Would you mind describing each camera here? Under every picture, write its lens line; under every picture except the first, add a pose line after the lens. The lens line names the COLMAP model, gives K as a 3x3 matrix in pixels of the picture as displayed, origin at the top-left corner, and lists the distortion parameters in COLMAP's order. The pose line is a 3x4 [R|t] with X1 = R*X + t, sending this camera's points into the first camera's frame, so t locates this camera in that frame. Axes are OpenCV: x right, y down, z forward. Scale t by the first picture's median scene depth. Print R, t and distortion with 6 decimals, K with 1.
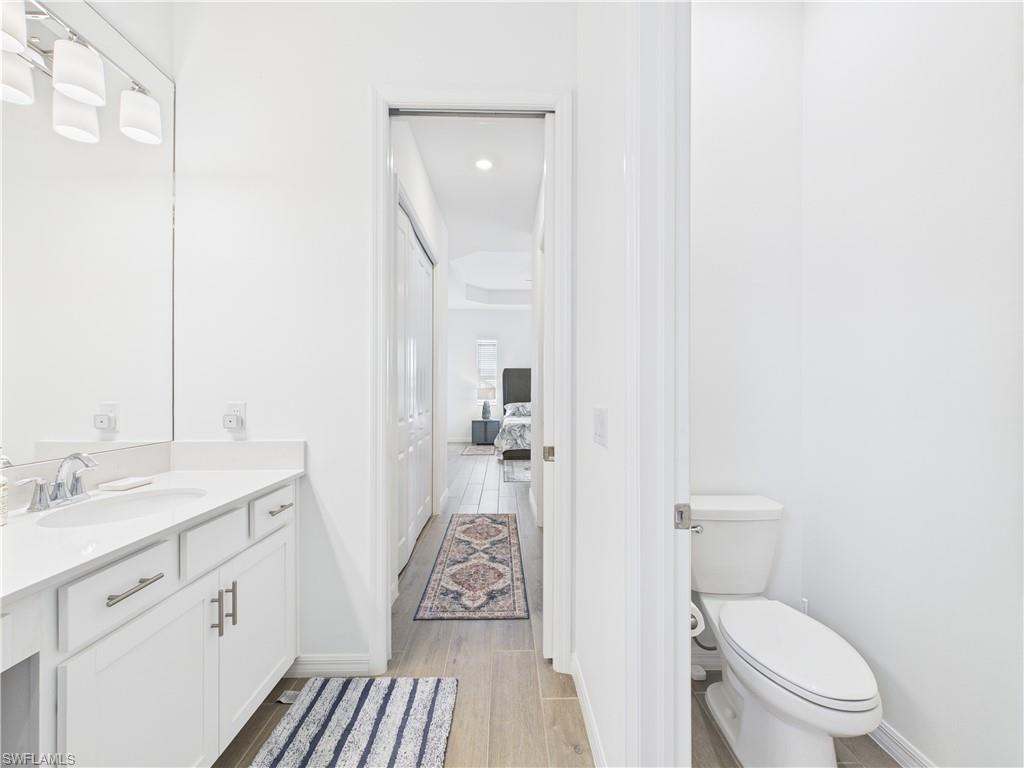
lens RADIAL K [[403.2, 0, 510.5], [0, 403.2, 386.3], [0, 0, 1]] dist [0.001555, 0.000284]
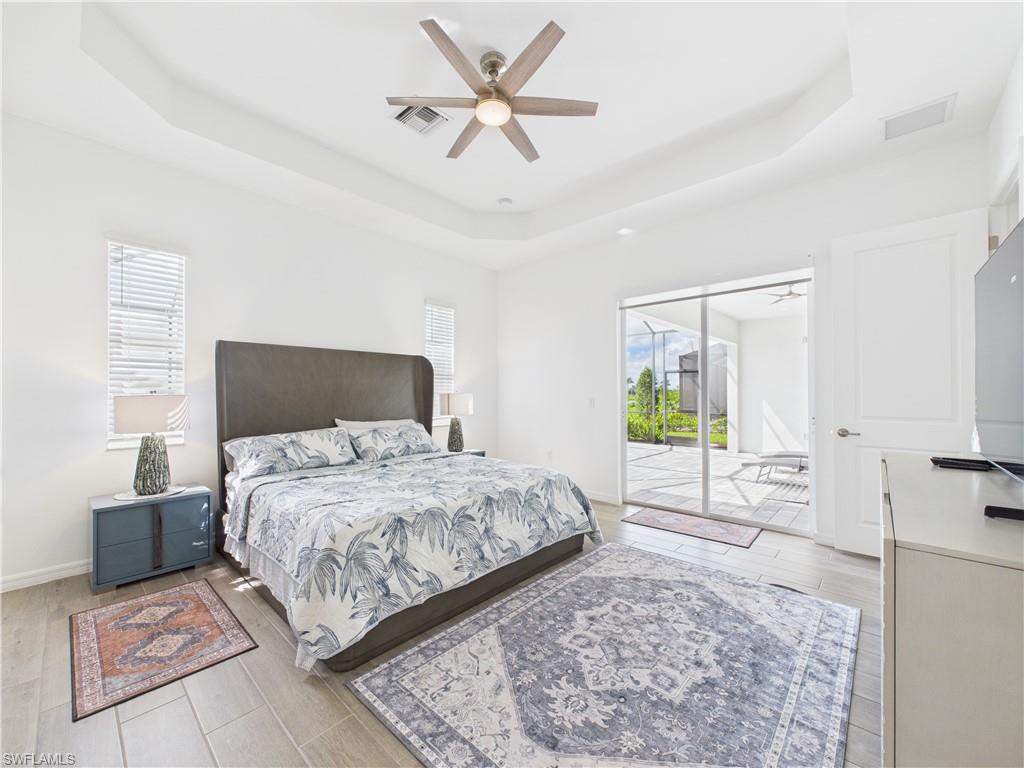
lens RADIAL K [[403.2, 0, 512.7], [0, 403.2, 389.1], [0, 0, 1]] dist [0.001555, 0.000284]
pose [[0.683174, 0.001932, 0.730253, -0.101659], [0.002918, 0.999981, -0.005376, 0.001092], [-0.730250, 0.005803, 0.683156, 0.585815]]
